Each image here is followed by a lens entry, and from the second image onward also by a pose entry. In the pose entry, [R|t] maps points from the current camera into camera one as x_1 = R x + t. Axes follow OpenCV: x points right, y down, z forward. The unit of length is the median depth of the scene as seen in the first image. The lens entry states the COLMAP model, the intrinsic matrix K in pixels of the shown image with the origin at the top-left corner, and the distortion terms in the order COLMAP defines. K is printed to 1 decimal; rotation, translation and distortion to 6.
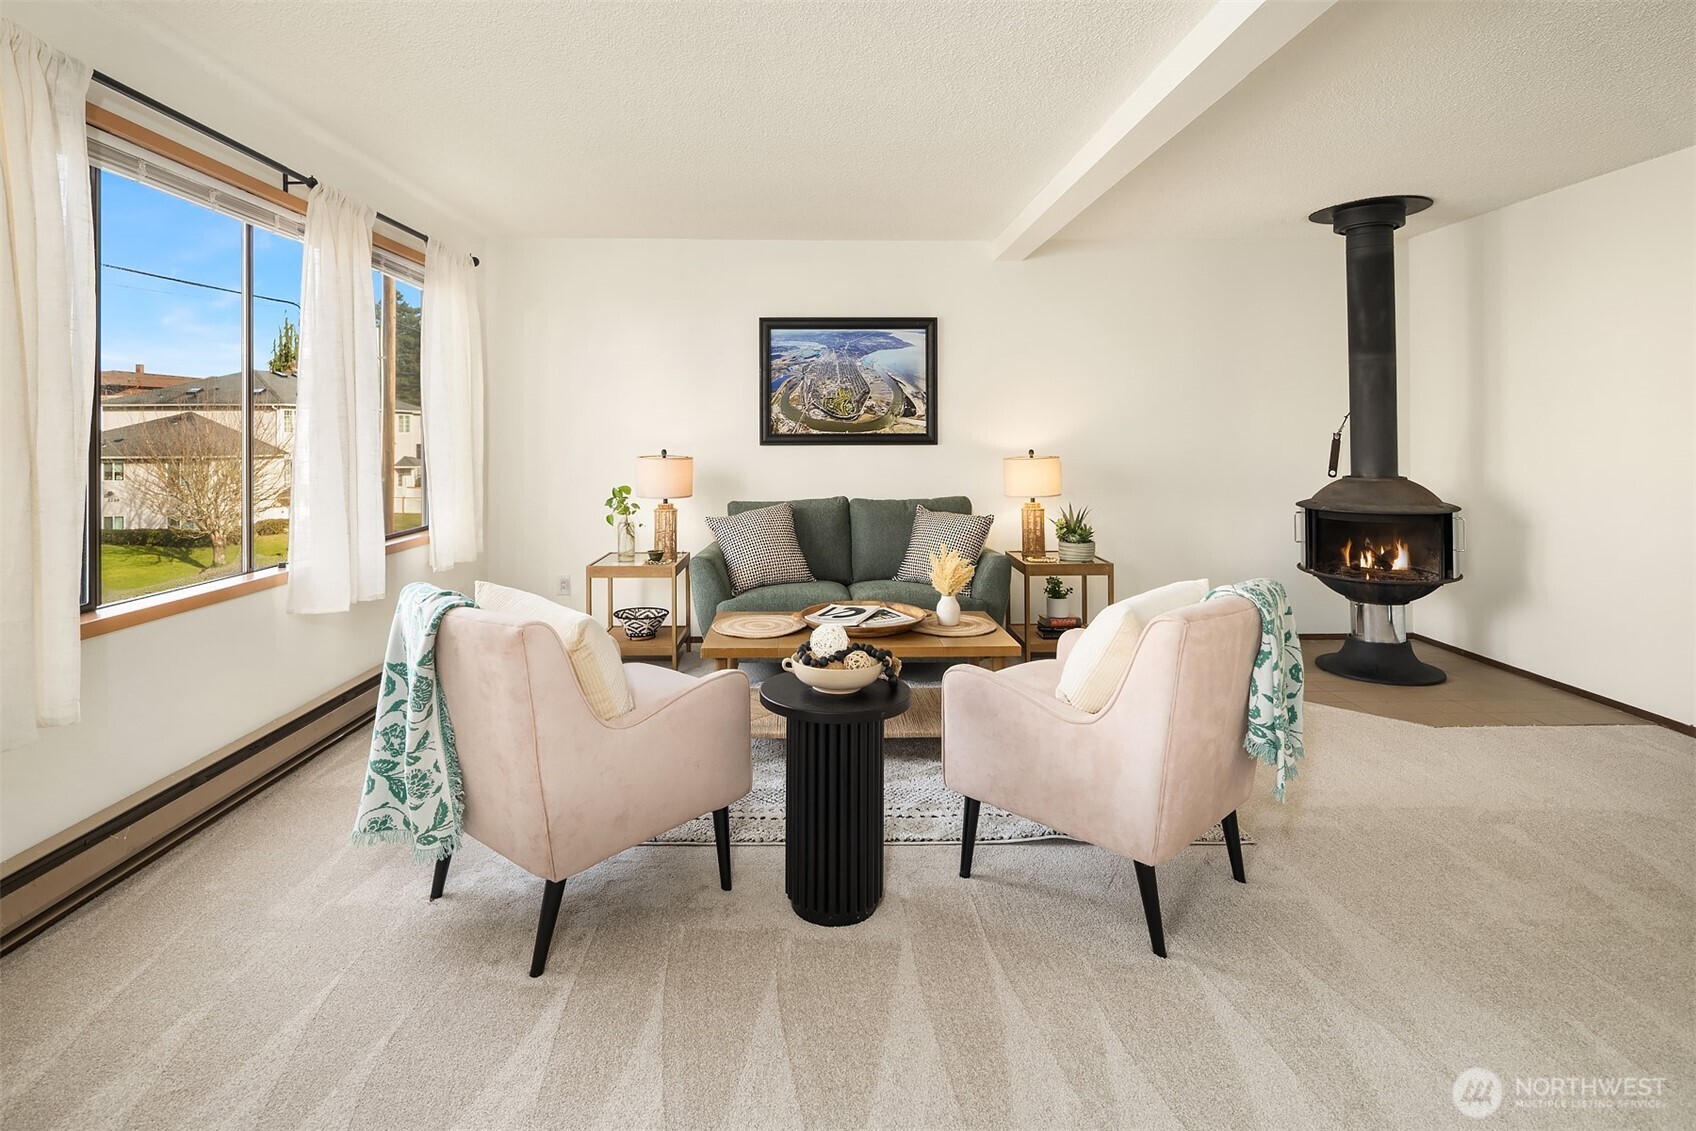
lens RADIAL K [[846.9, 0, 824.8], [0, 846.9, 407.7], [0, 0, 1]] dist [-0.002759, -0.001324]
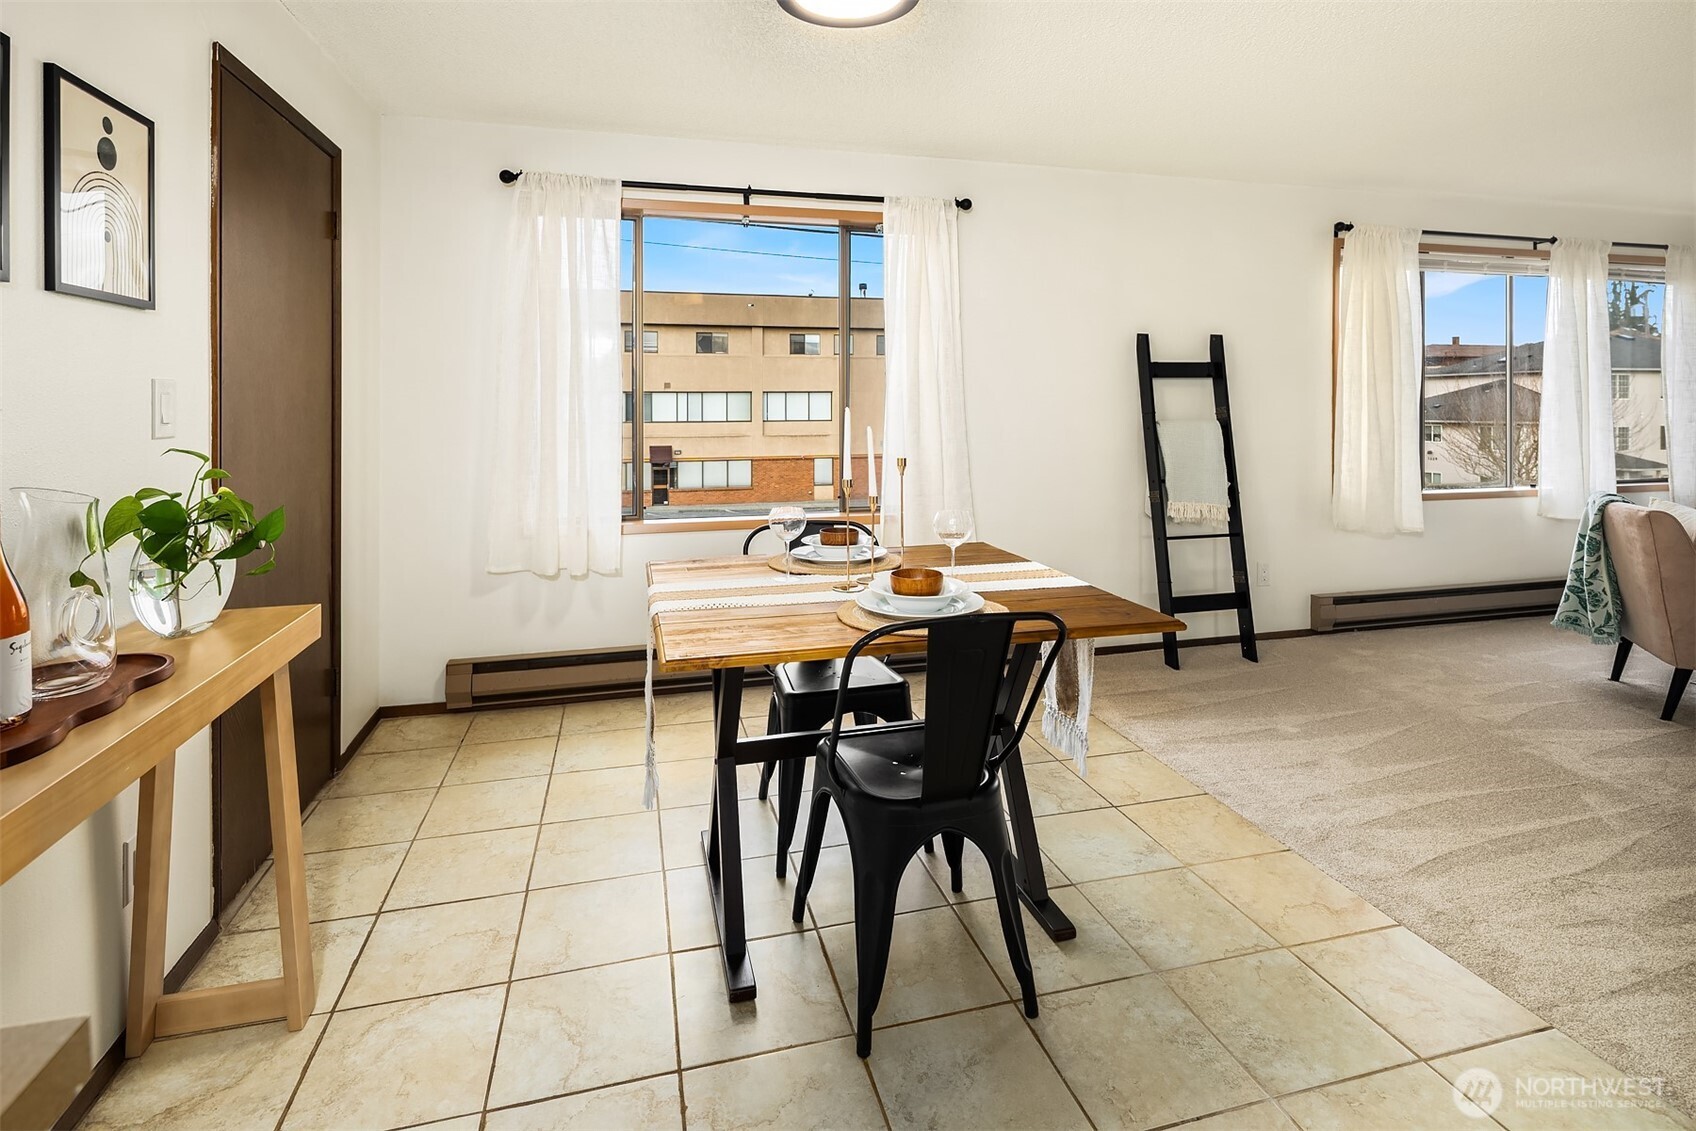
lens RADIAL K [[846.9, 0, 824.8], [0, 846.9, 407.7], [0, 0, 1]] dist [-0.002759, -0.001324]
pose [[0.245433, 0.016759, -0.969269, 0.810025], [0.021871, 0.999500, 0.022820, -0.035618], [0.969167, -0.026800, 0.244944, -0.962489]]
